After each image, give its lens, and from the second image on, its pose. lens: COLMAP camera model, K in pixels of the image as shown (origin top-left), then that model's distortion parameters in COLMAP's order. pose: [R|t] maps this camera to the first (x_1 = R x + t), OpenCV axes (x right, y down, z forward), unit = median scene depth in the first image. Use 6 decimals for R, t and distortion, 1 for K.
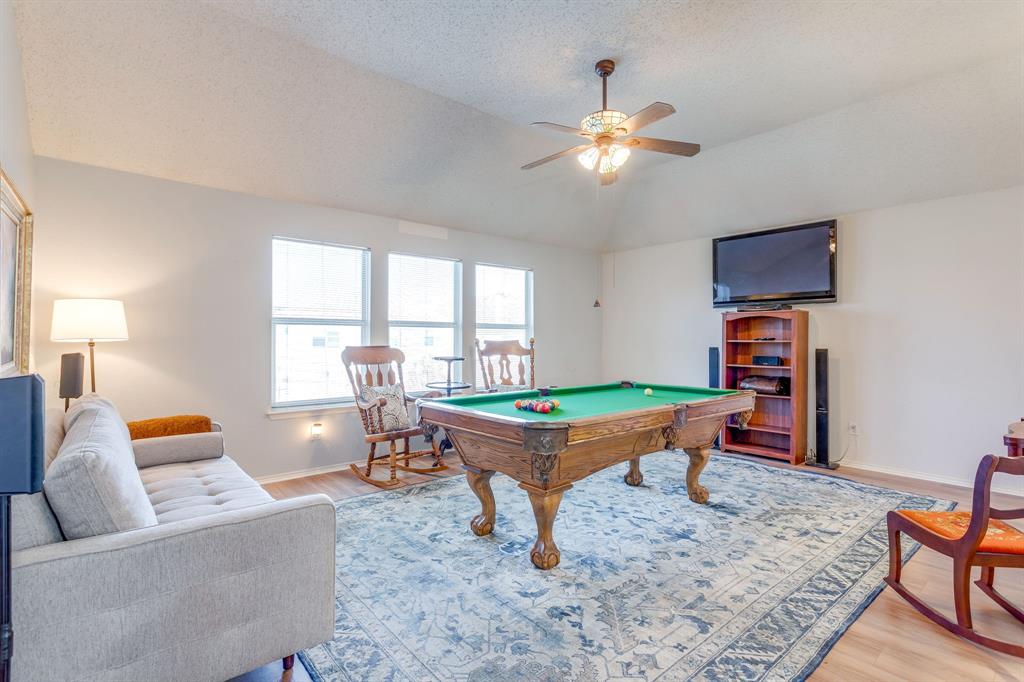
lens RADIAL K [[486.0, 0, 512.2], [0, 486.0, 338.5], [0, 0, 1]] dist [0.005570, 0.000695]
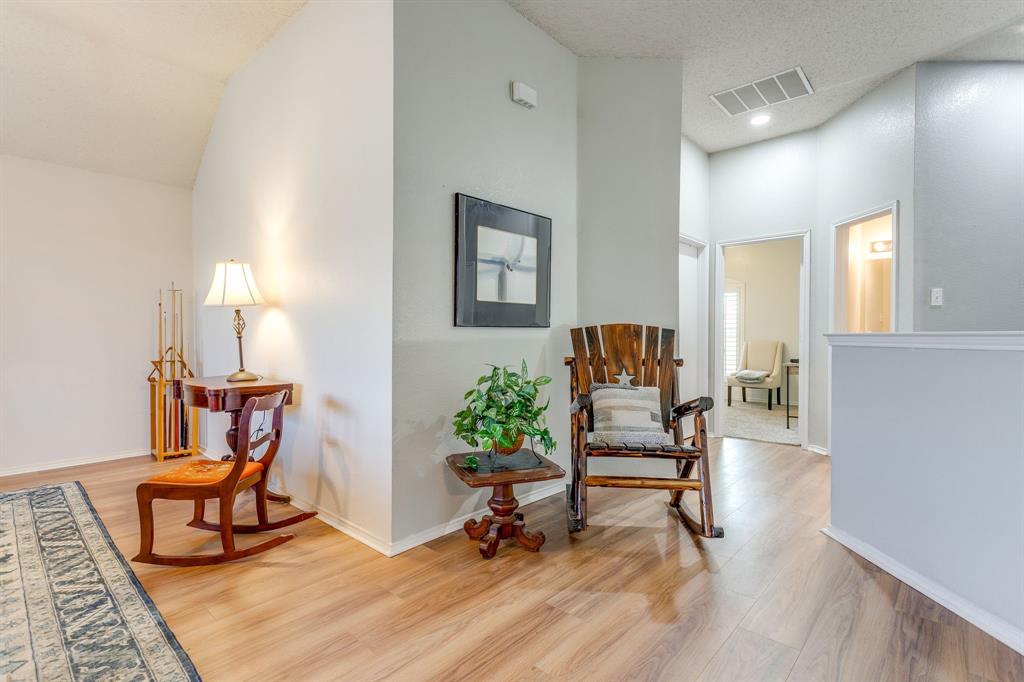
lens RADIAL K [[486.0, 0, 515.4], [0, 486.0, 338.6], [0, 0, 1]] dist [0.005570, 0.000695]
pose [[-0.126990, -0.007466, 0.991876, -0.224643], [-0.004570, 0.999965, 0.006942, 0.055518], [-0.991893, -0.003651, -0.127020, 0.357077]]
